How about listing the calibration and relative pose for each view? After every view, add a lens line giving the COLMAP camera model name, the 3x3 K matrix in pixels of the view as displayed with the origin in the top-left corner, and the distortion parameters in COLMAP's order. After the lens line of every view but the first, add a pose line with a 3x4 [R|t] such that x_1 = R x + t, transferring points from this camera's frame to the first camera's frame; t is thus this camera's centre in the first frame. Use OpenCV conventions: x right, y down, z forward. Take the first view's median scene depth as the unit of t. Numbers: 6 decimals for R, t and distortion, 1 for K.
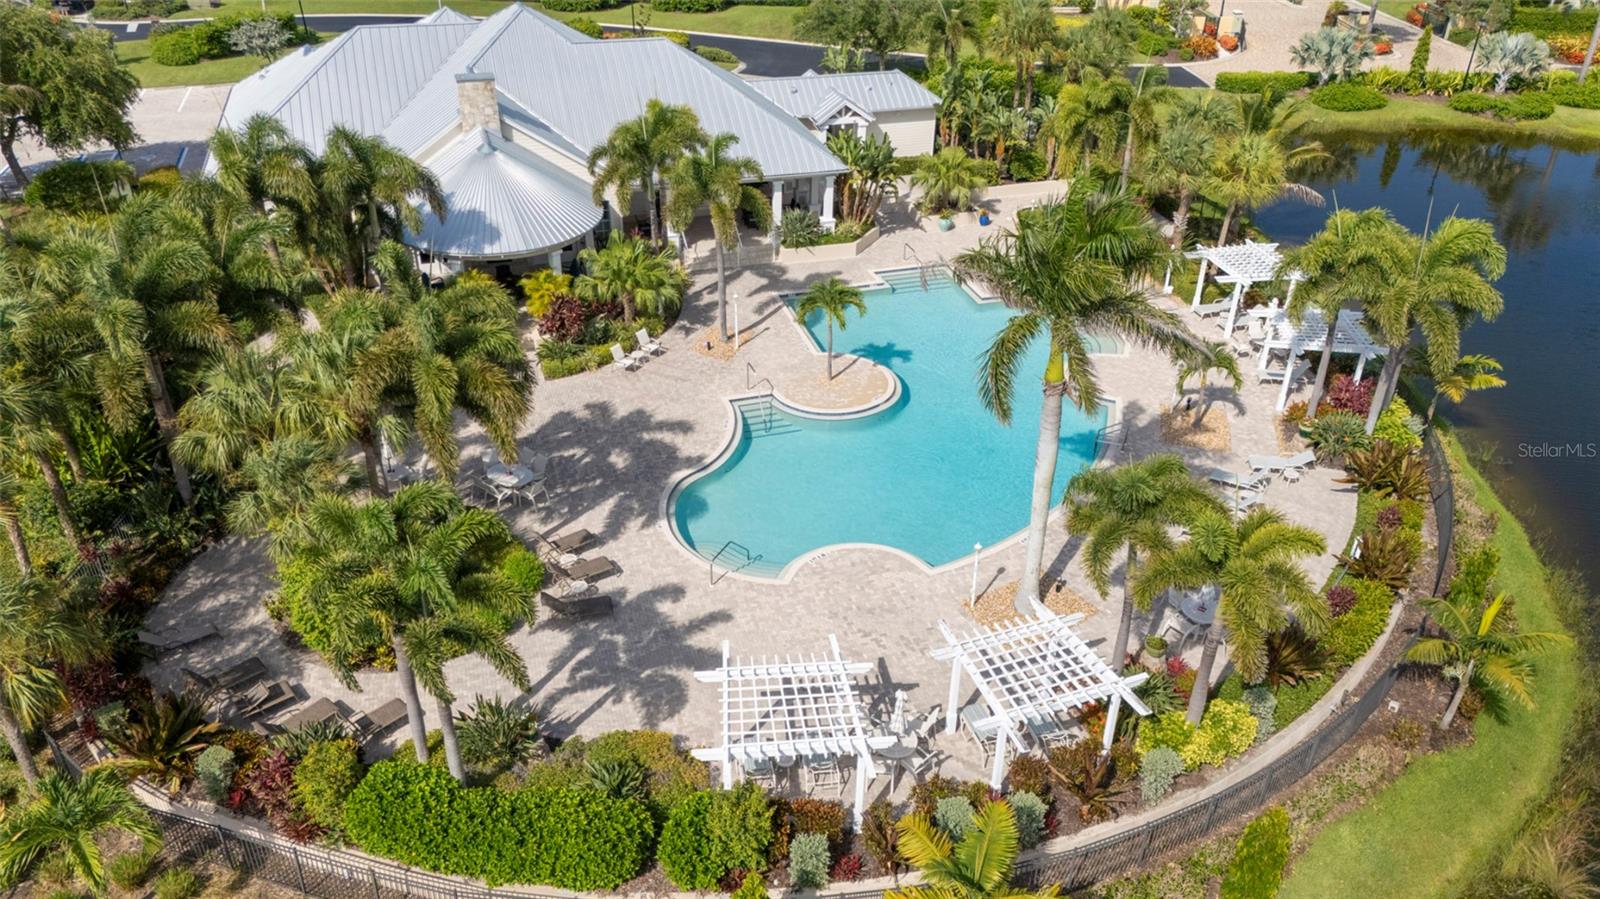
lens RADIAL K [[1179.1, 0, 800.0], [0, 1179.1, 449.5], [0, 0, 1]] dist [0.082965, -0.089509]
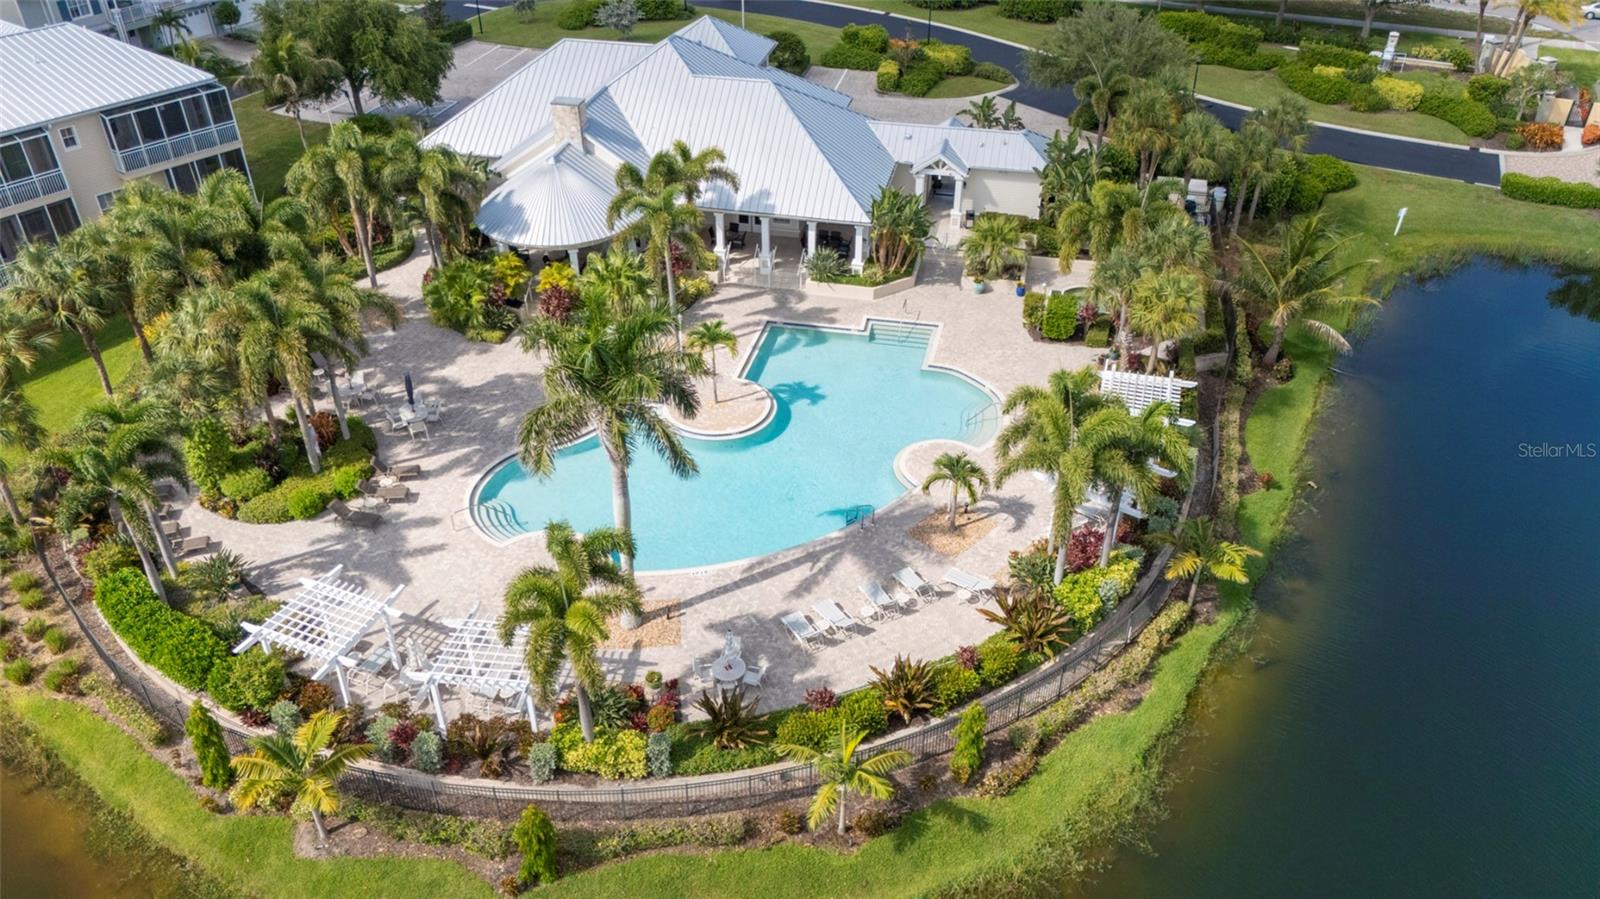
lens RADIAL K [[1179.1, 0, 800.0], [0, 1179.1, 449.5], [0, 0, 1]] dist [0.082965, -0.089509]
pose [[0.871350, 0.266879, -0.411735, 0.498180], [-0.245872, 0.963674, 0.104299, -0.131388], [0.424614, 0.010353, 0.905315, -0.031791]]
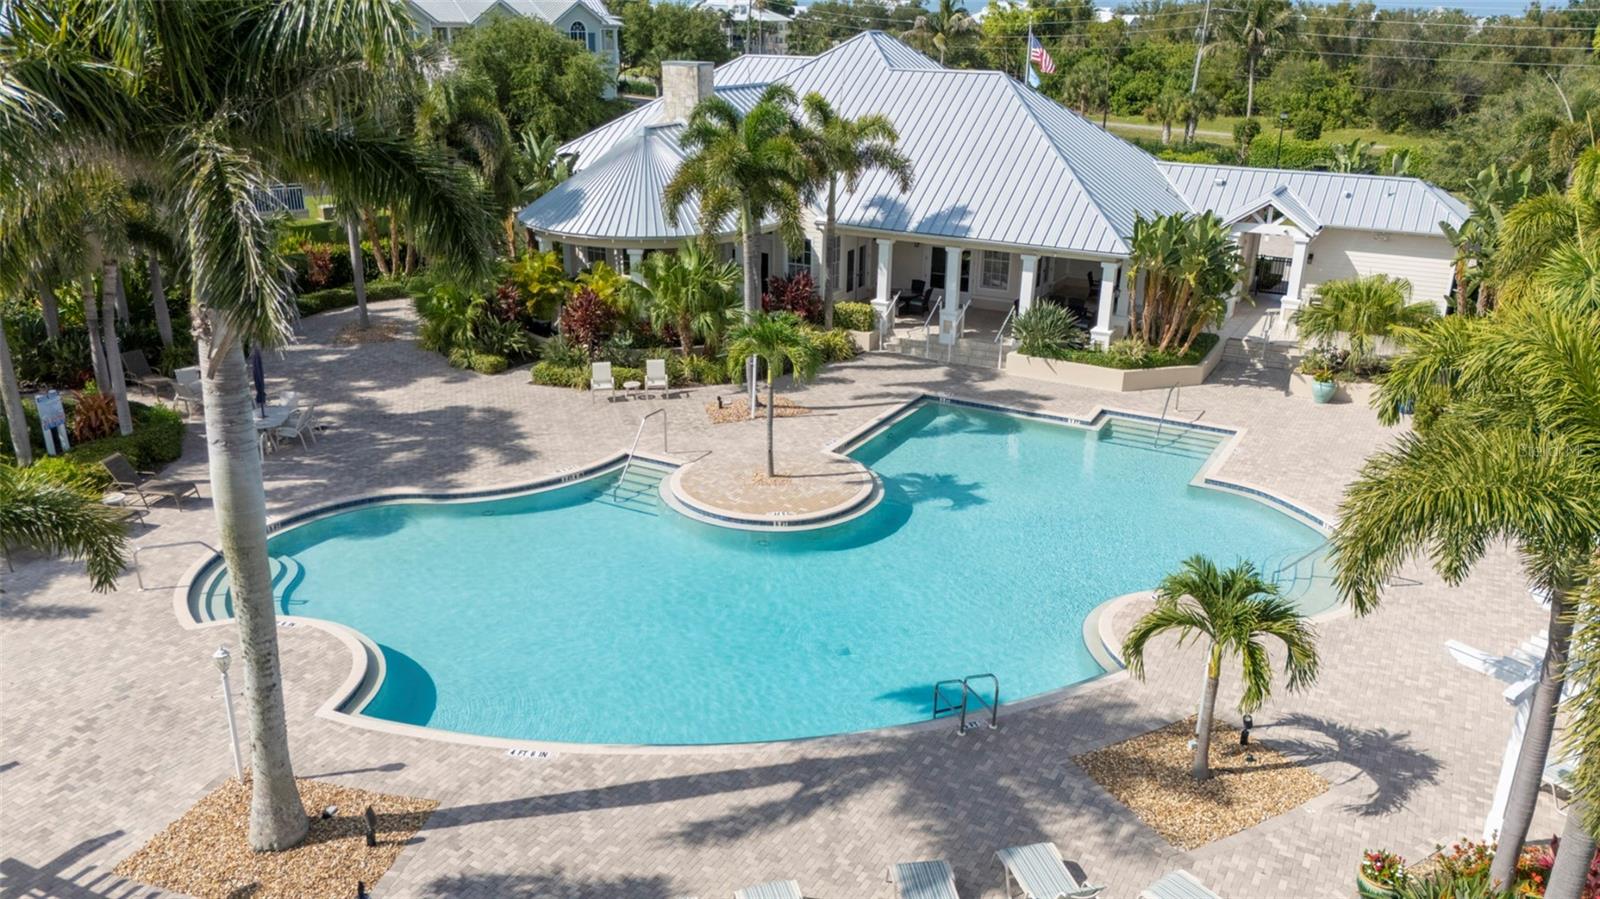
lens RADIAL K [[1179.1, 0, 800.0], [0, 1179.1, 449.5], [0, 0, 1]] dist [0.082965, -0.089509]
pose [[0.688543, 0.245839, -0.682255, 0.385085], [-0.377854, 0.924611, -0.048168, -0.039905], [0.618979, 0.290958, 0.729526, 0.451192]]
